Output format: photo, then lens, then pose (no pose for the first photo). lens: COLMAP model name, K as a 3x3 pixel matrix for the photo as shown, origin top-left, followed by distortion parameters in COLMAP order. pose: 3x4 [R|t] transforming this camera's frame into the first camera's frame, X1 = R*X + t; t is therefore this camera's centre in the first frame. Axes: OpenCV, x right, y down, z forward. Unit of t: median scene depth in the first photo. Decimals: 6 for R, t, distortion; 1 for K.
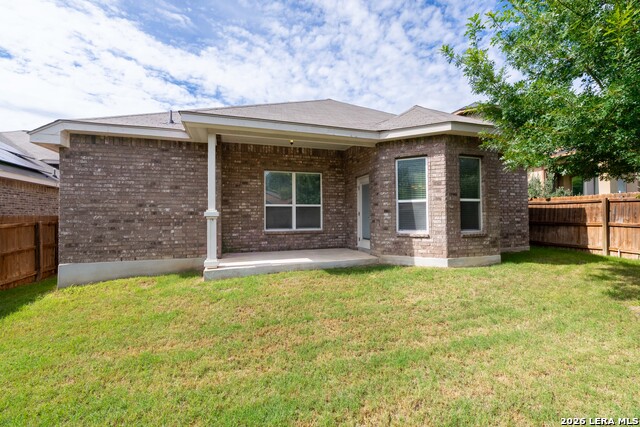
lens RADIAL K [[275.4, 0, 321.0], [0, 275.4, 211.1], [0, 0, 1]] dist [-0.001251, 0.000265]
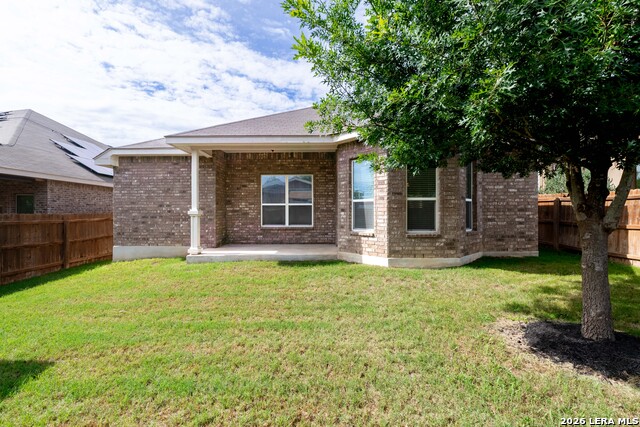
lens RADIAL K [[275.7, 0, 320.0], [0, 275.7, 213.5], [0, 0, 1]] dist [-0.000913, 0.000065]
pose [[0.943390, 0.006094, -0.331630, 0.519781], [0.002017, 0.999707, 0.024109, -0.013557], [0.331680, -0.023413, 0.943102, -0.021202]]
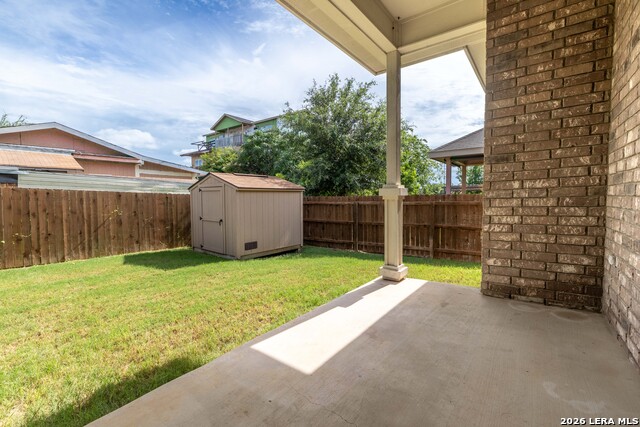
lens RADIAL K [[275.4, 0, 321.0], [0, 275.4, 211.1], [0, 0, 1]] dist [-0.001251, 0.000265]
pose [[-0.828572, 0.046595, -0.557940, 0.077784], [0.033301, 0.998868, 0.033964, 0.024521], [0.558891, 0.009562, -0.829186, 1.257138]]
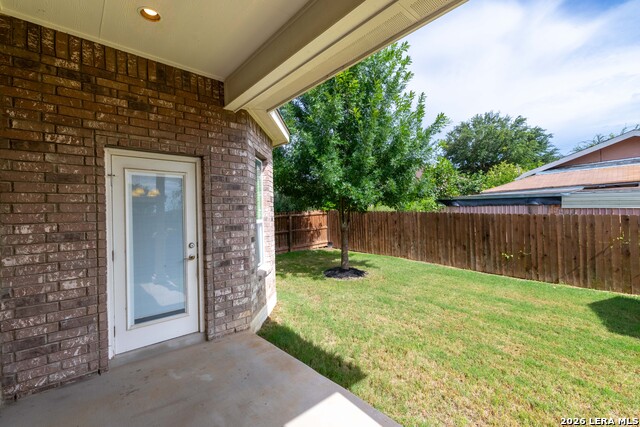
lens RADIAL K [[275.4, 0, 321.0], [0, 275.4, 211.1], [0, 0, 1]] dist [-0.001251, 0.000265]
pose [[-0.399568, 0.033718, 0.916083, -0.342770], [0.006798, 0.999405, -0.033820, -0.039378], [-0.916678, -0.007286, -0.399559, 1.127974]]
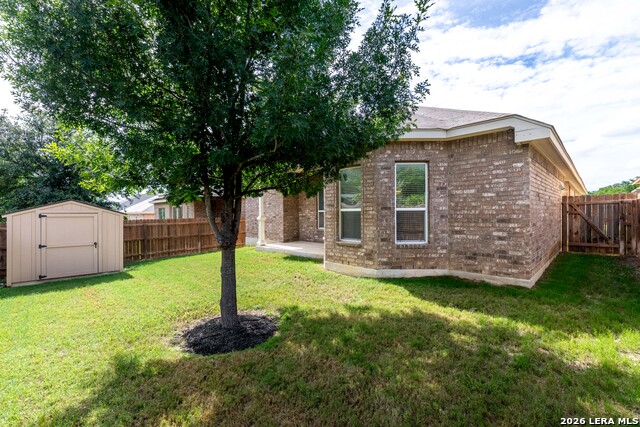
lens RADIAL K [[275.7, 0, 320.0], [0, 275.7, 213.5], [0, 0, 1]] dist [-0.000913, 0.000065]
pose [[0.455134, 0.009167, -0.890376, 1.382598], [0.025365, 0.999408, 0.023256, -0.053020], [0.890062, -0.033169, 0.454632, 0.429612]]
